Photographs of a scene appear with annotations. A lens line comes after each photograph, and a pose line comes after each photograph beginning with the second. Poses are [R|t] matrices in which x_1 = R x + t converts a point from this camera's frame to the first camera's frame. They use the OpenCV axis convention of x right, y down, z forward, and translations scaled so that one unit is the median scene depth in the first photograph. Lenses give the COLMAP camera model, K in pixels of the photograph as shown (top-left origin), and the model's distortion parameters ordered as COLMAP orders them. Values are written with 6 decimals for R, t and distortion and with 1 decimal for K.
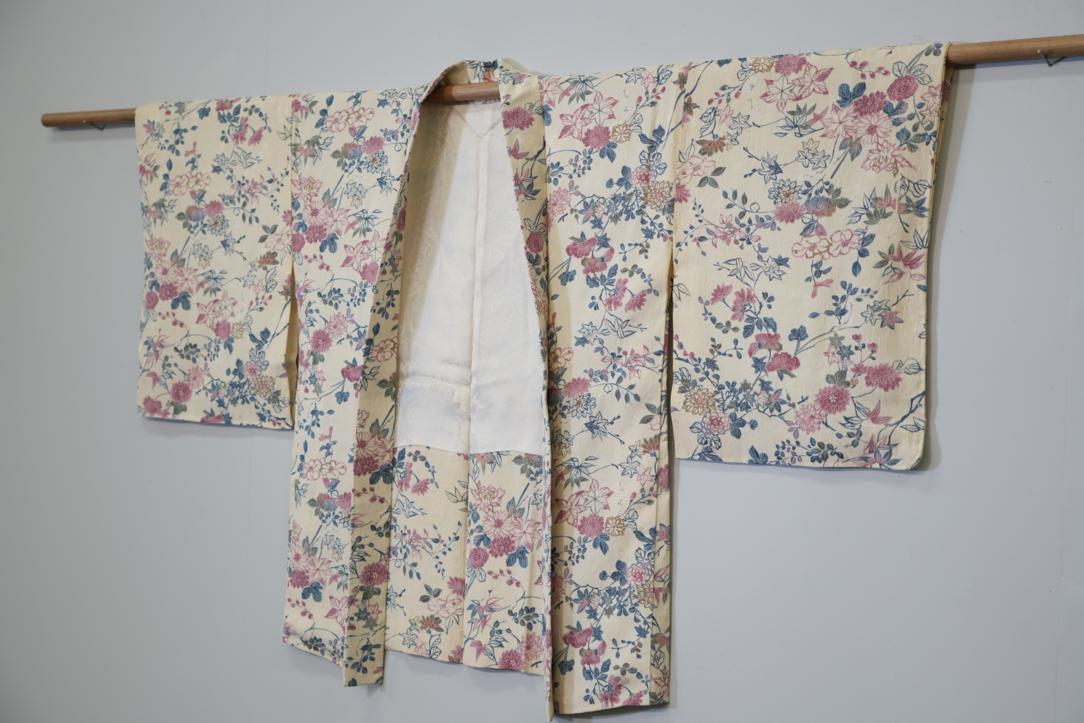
lens RADIAL K [[1731.9, 0, 543.4], [0, 1731.9, 362.3], [0, 0, 1]] dist [-0.007476, 0.000000]
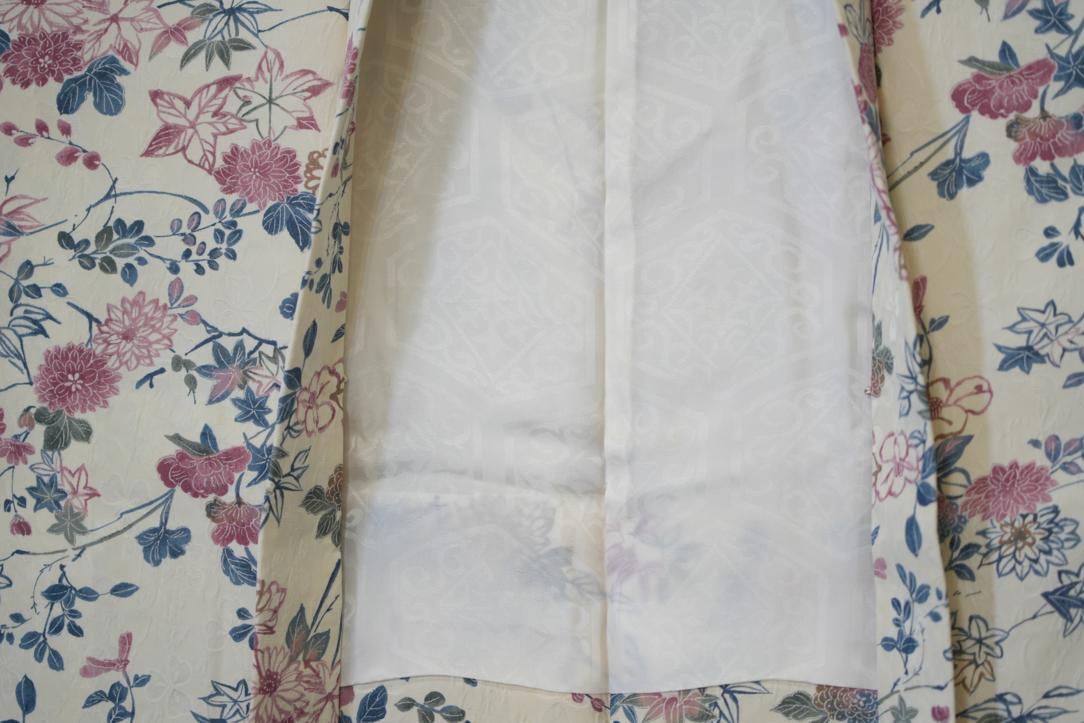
lens RADIAL K [[3446.8, 0, 543.3], [0, 3446.8, 366.8], [0, 0, 1]] dist [0.003789, 0.000000]
pose [[0.935671, -0.031253, 0.351487, -0.293403], [0.032019, 0.999481, 0.003633, -0.014957], [-0.351418, 0.007855, 0.936186, 0.363171]]
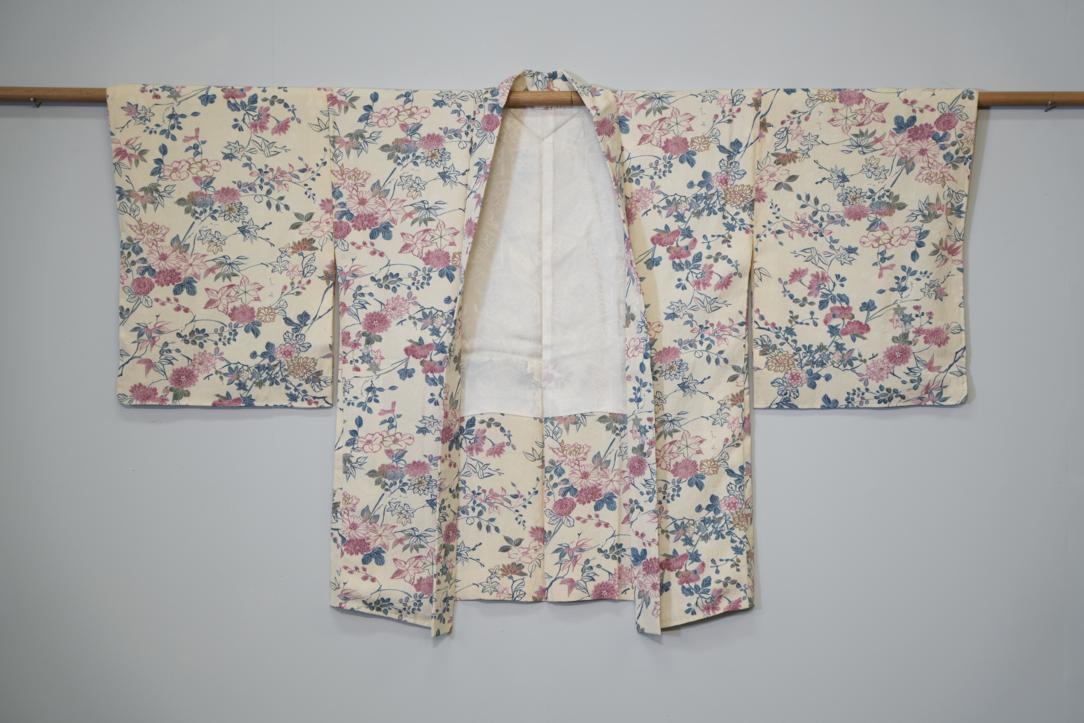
lens RADIAL K [[2423.4, 0, 541.2], [0, 2423.4, 358.0], [0, 0, 1]] dist [-0.003302, 0.000000]
pose [[0.806661, -0.042290, 0.589500, -0.981980], [0.028905, 0.999066, 0.032119, -0.037442], [-0.590307, -0.008869, 0.807130, -0.285018]]
